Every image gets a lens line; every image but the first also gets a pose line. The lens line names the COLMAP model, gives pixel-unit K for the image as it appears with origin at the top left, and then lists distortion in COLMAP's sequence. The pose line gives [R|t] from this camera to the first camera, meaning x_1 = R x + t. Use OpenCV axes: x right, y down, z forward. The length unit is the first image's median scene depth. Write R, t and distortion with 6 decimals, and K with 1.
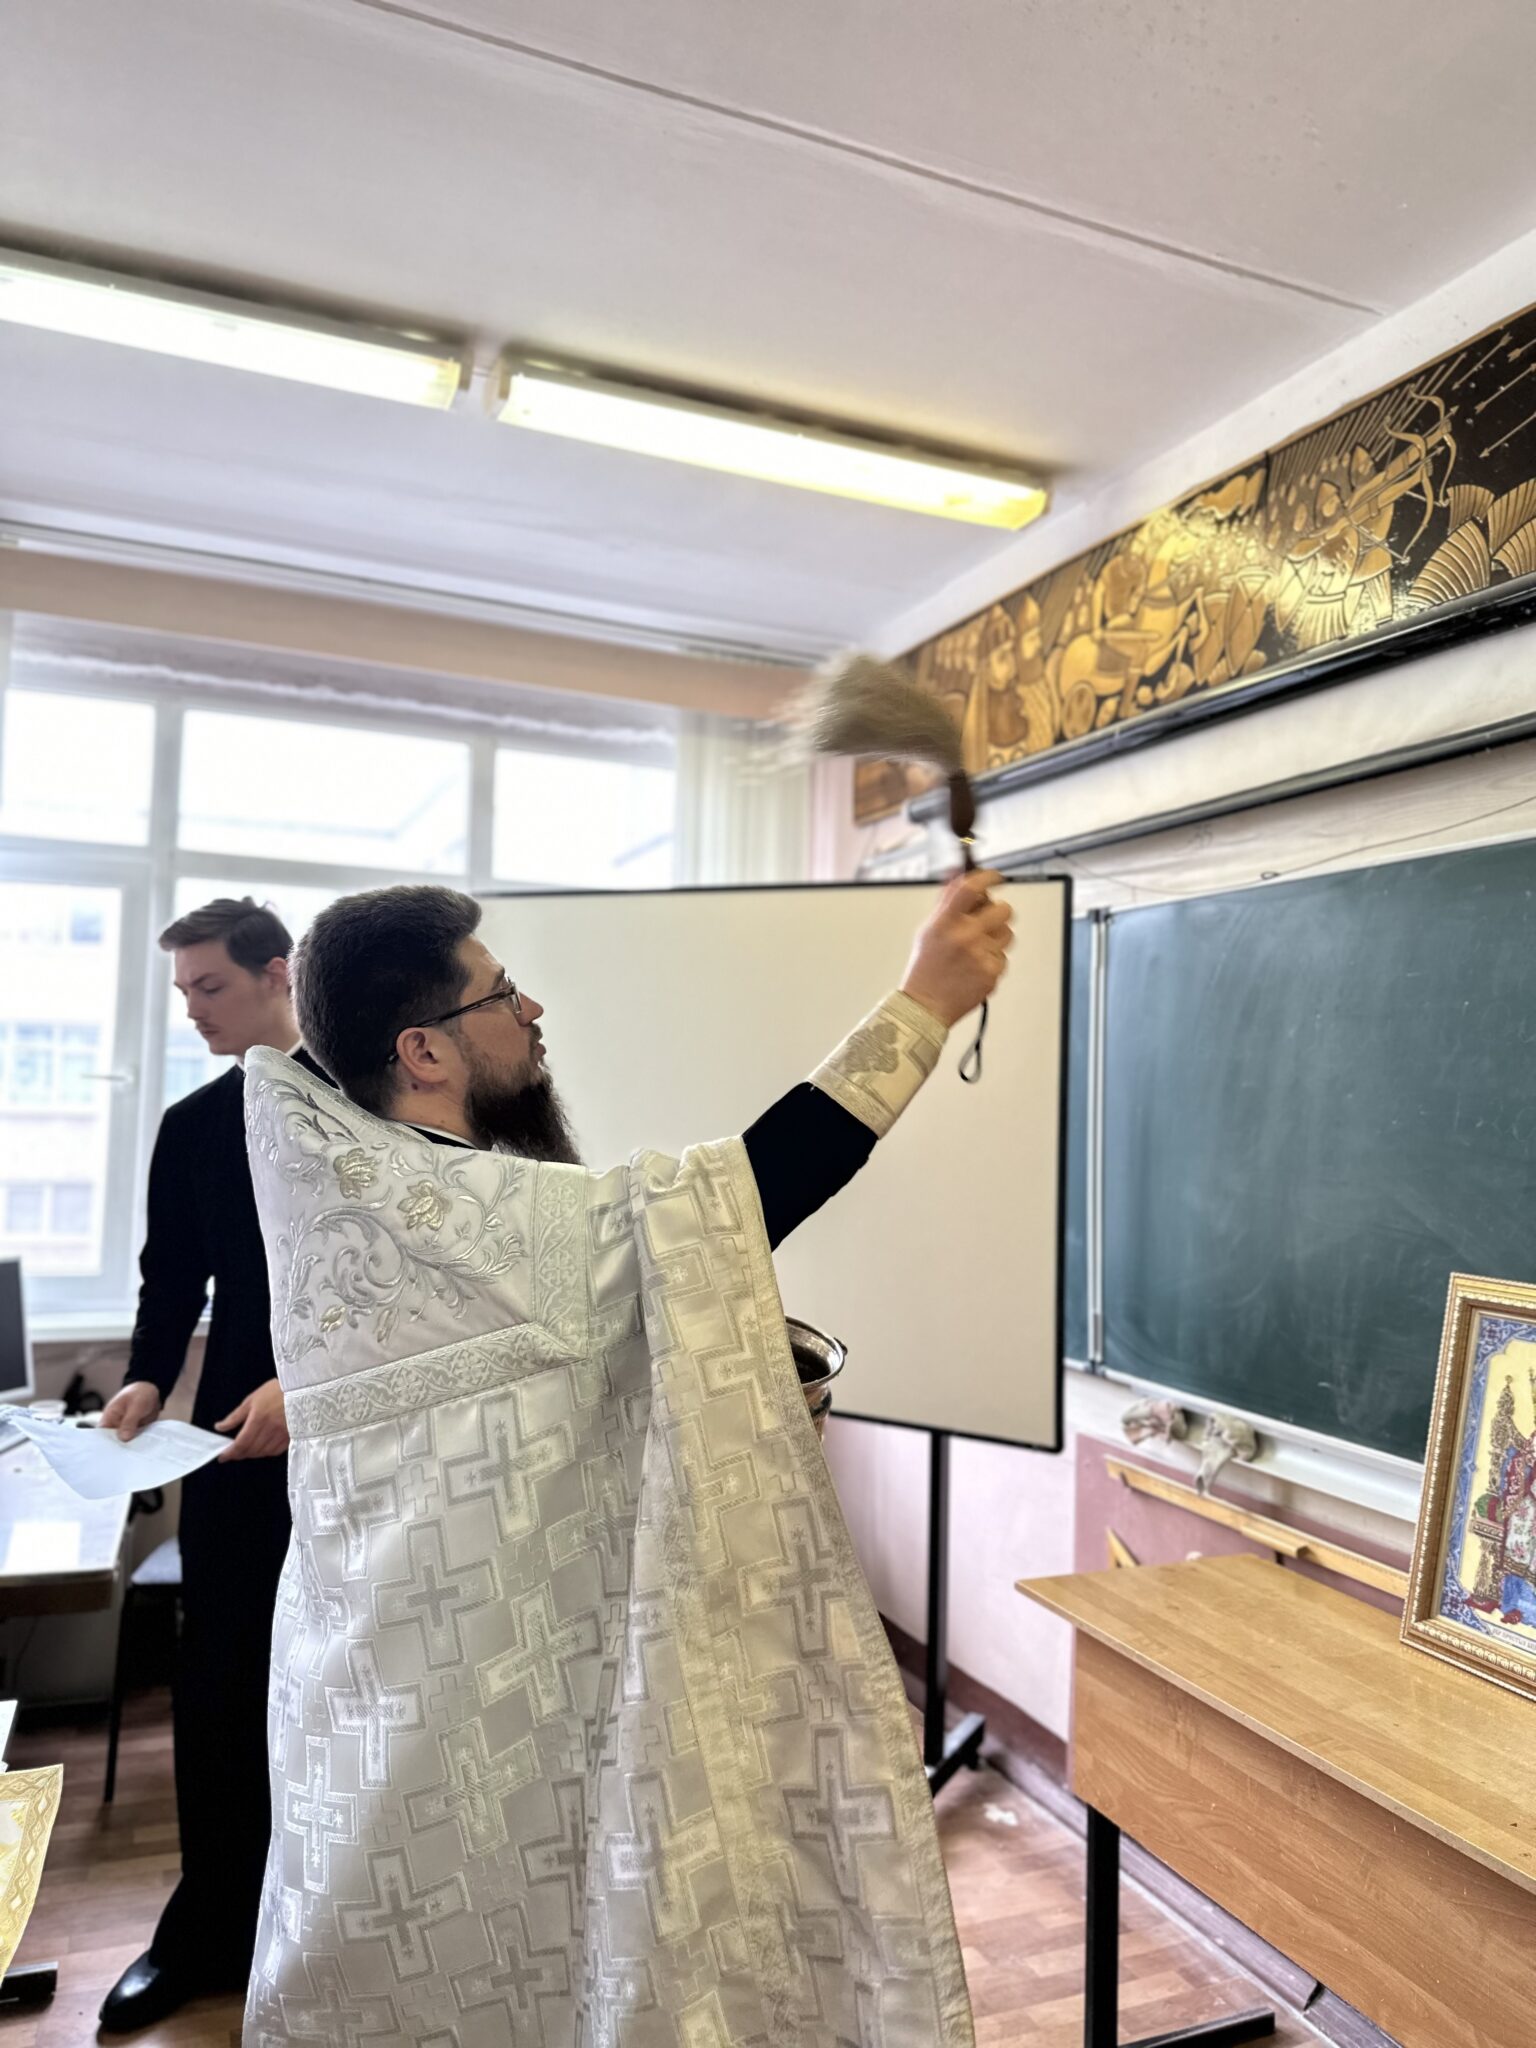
lens RADIAL K [[1443.4, 0, 766.0], [0, 1443.4, 1016.3], [0, 0, 1]] dist [0.062229, -0.071157]
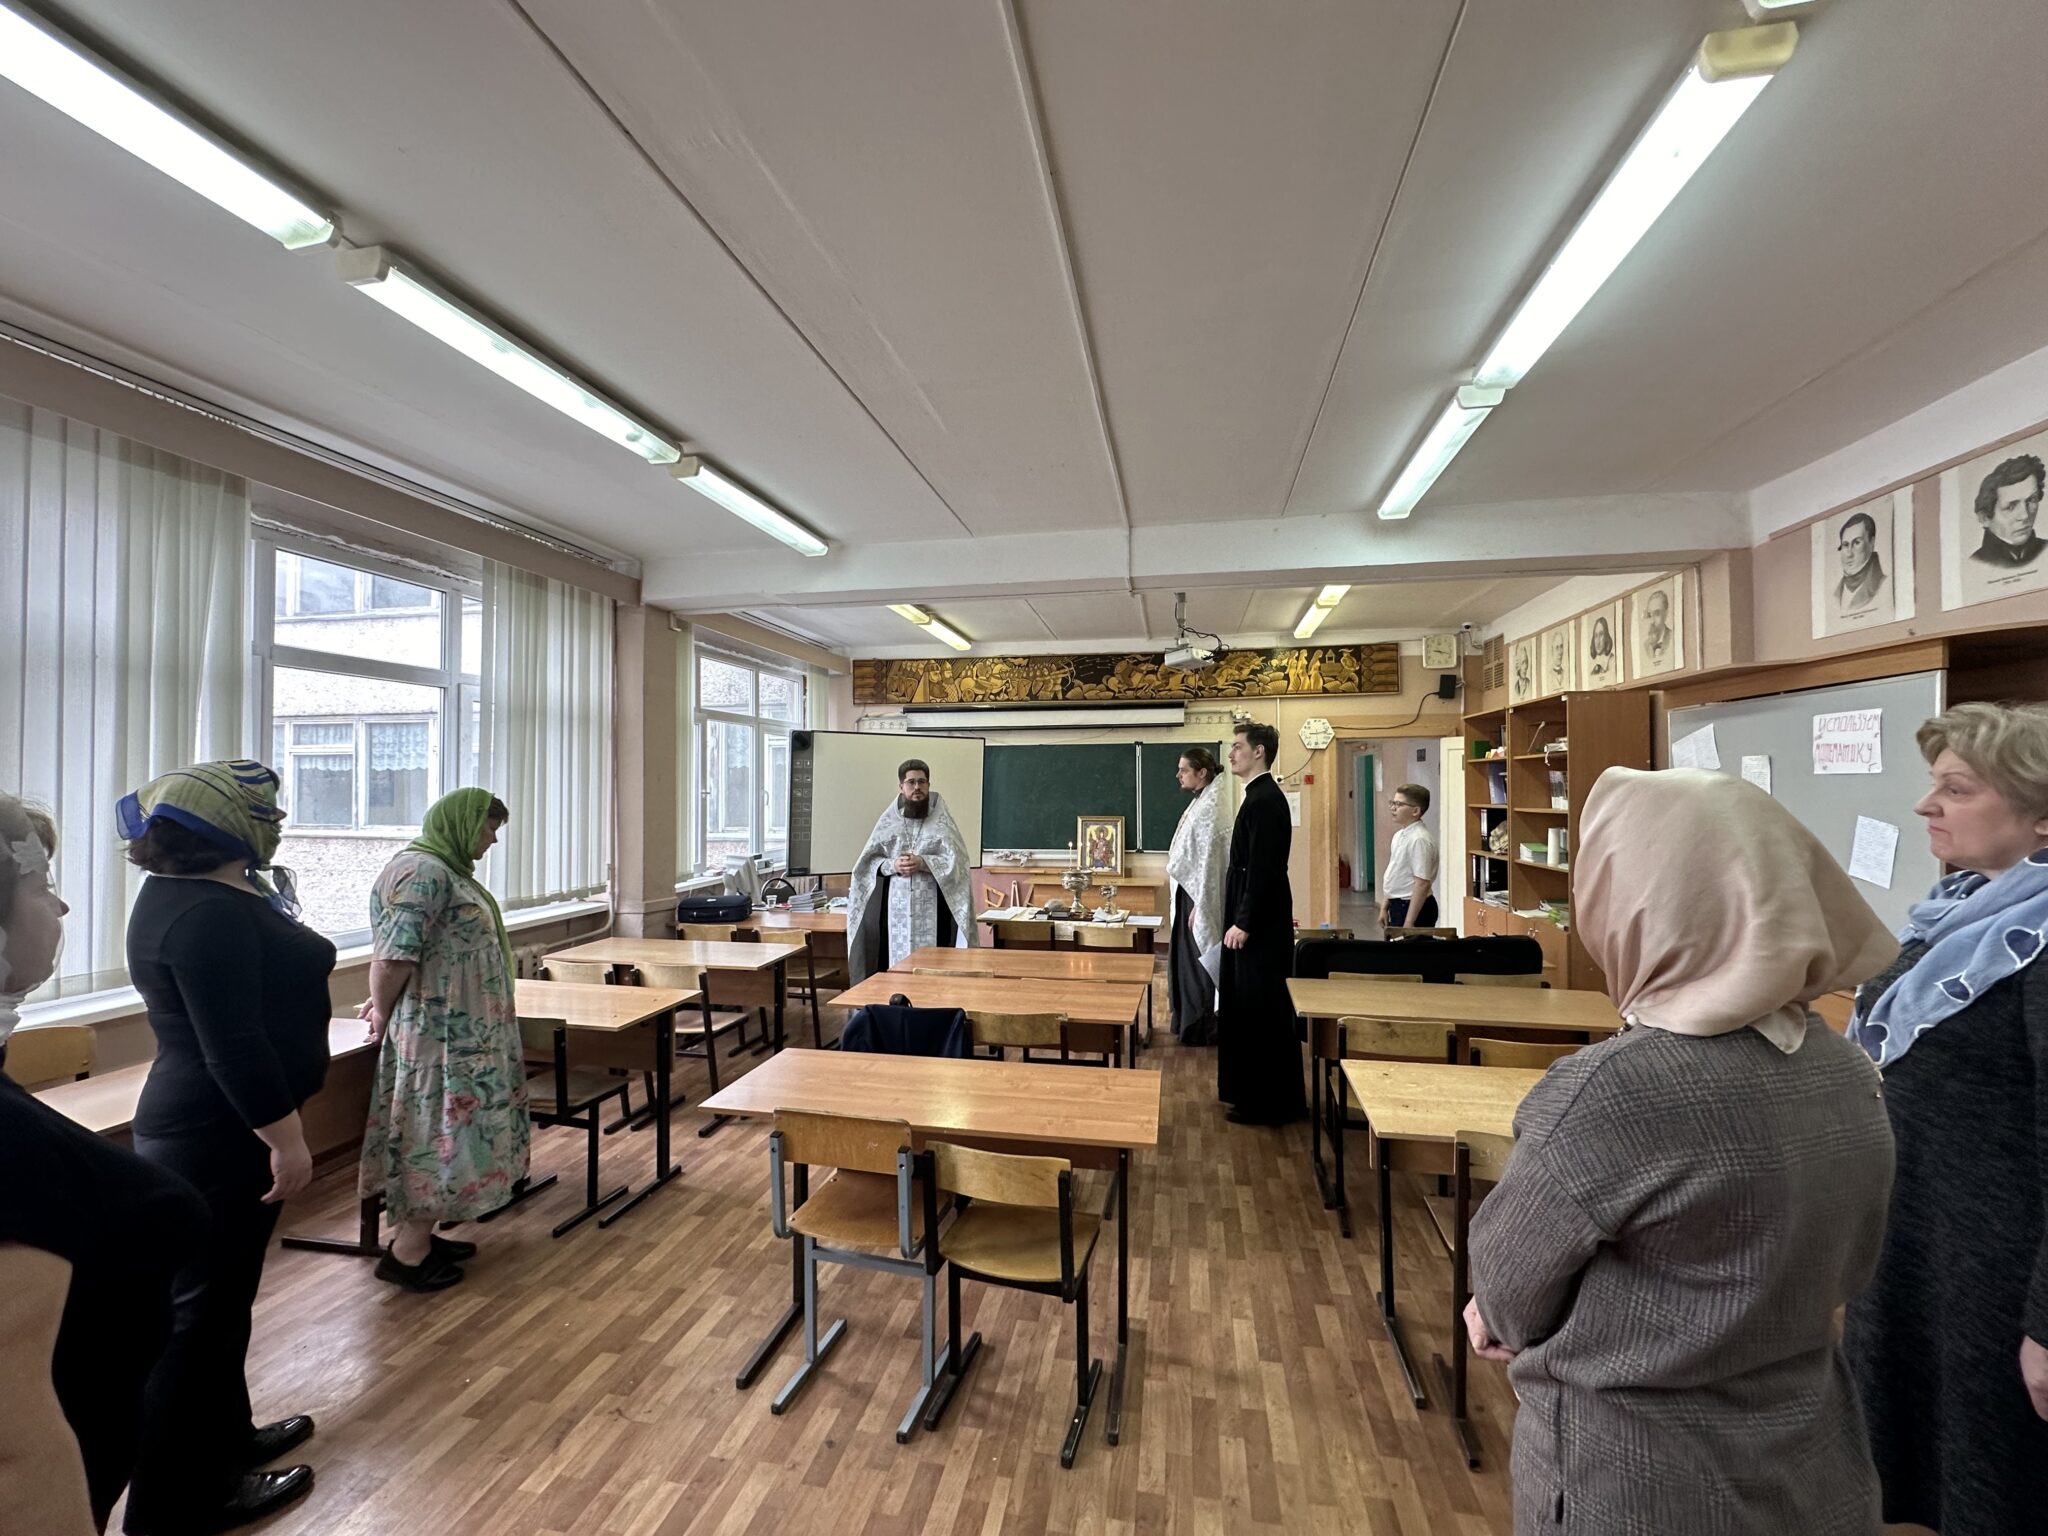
lens RADIAL K [[822.8, 0, 1020.1], [0, 822.8, 775.8], [0, 0, 1]] dist [-0.004008, -0.000358]
pose [[0.577229, -0.025674, 0.816179, -1.758410], [-0.026728, 0.998376, 0.050308, -0.112656], [-0.816145, -0.050854, 0.575606, -0.526384]]
